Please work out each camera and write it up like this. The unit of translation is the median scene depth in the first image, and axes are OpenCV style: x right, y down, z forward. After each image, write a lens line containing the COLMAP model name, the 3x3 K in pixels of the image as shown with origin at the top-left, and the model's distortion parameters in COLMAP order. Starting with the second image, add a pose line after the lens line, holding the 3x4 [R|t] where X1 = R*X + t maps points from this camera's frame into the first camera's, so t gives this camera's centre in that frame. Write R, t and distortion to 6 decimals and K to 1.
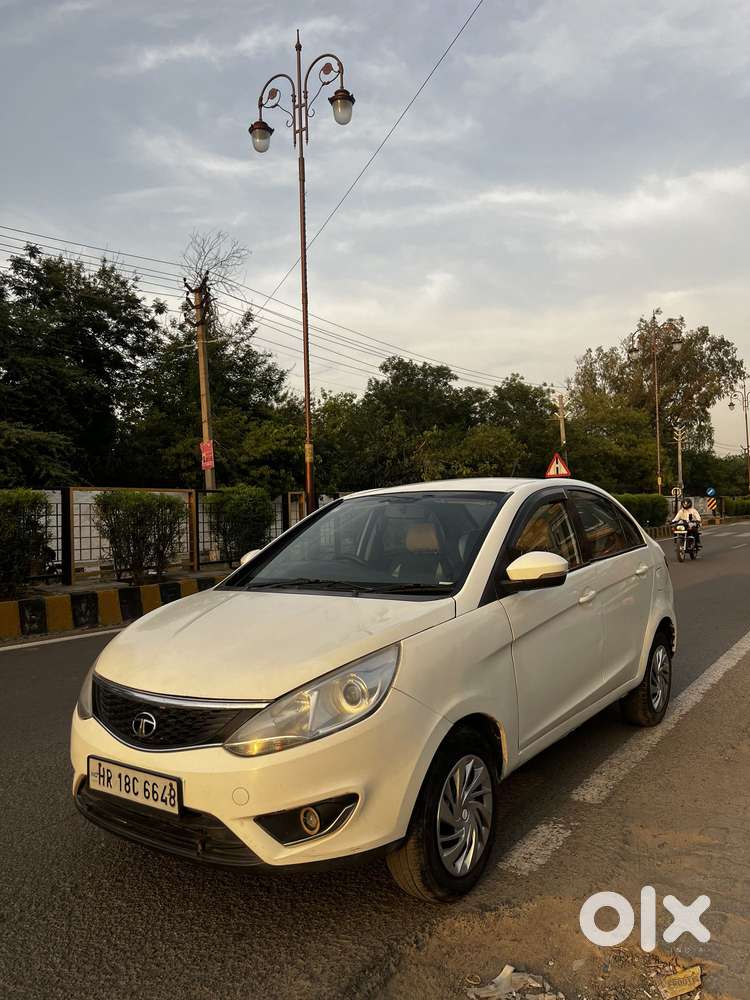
lens RADIAL K [[745.7, 0, 379.3], [0, 745.7, 512.2], [0, 0, 1]] dist [0.073331, -0.102581]
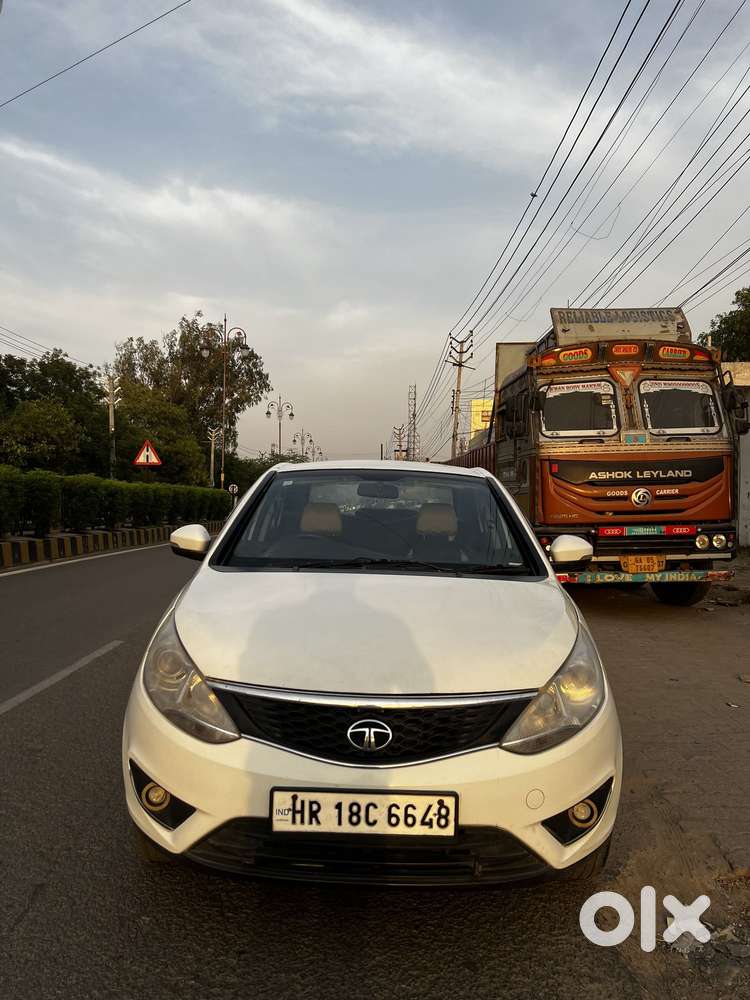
lens RADIAL K [[748.3, 0, 376.2], [0, 748.3, 509.5], [0, 0, 1]] dist [0.062855, -0.082572]
pose [[0.812950, 0.051476, 0.580053, -0.086449], [-0.054702, 0.998431, -0.011939, 0.005924], [-0.579758, -0.022024, 0.814491, 0.039434]]
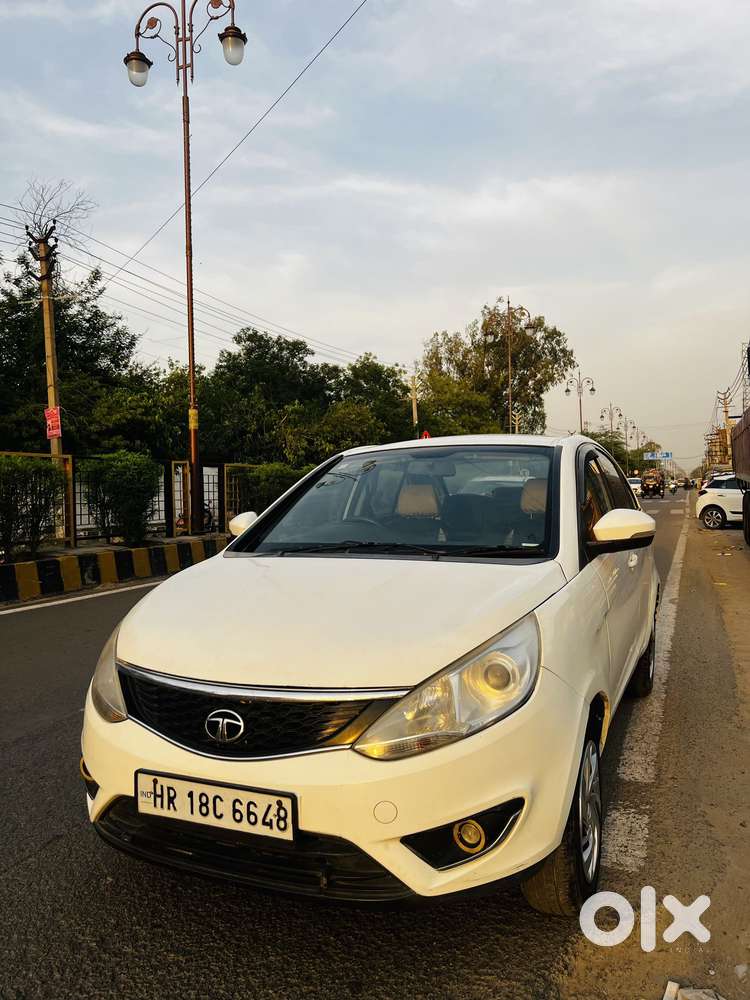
lens RADIAL K [[748.3, 0, 372.0], [0, 748.3, 507.0], [0, 0, 1]] dist [0.062697, -0.081903]
pose [[0.980302, 0.003612, 0.197471, -0.035158], [-0.007824, 0.999758, 0.020551, 0.004704], [-0.197349, -0.021691, 0.980093, 0.024790]]
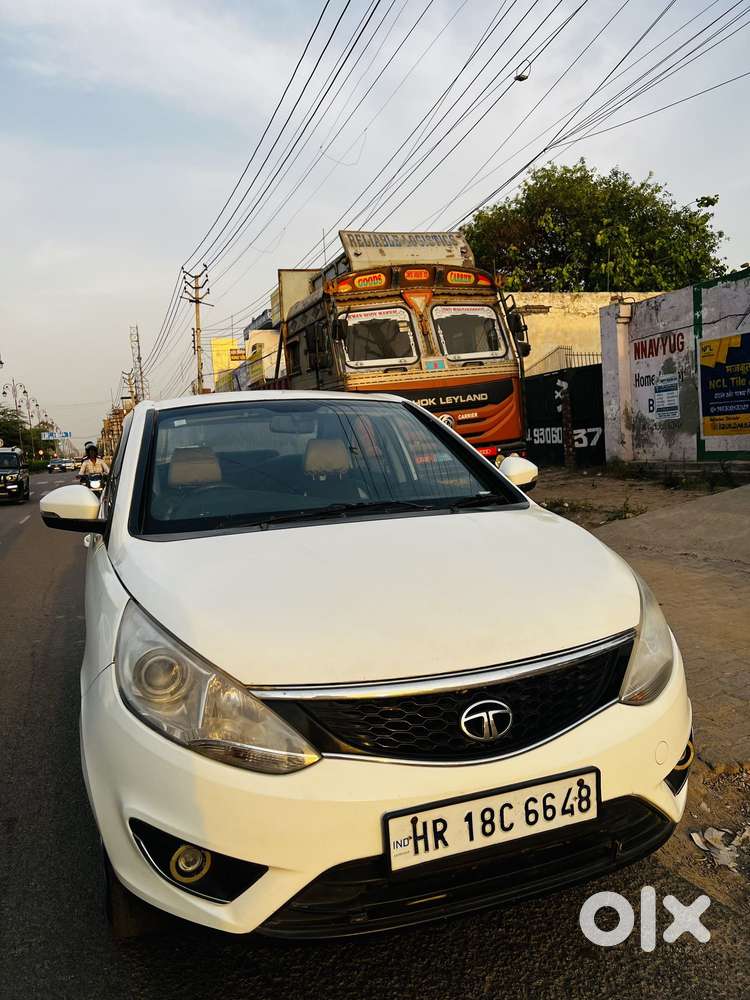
lens RADIAL K [[745.7, 0, 379.3], [0, 745.7, 512.2], [0, 0, 1]] dist [0.073331, -0.102581]
pose [[0.567976, -0.073897, 0.819721, -0.095299], [0.035729, 0.997236, 0.065143, 0.007413], [-0.822269, -0.007712, 0.569046, 0.080093]]
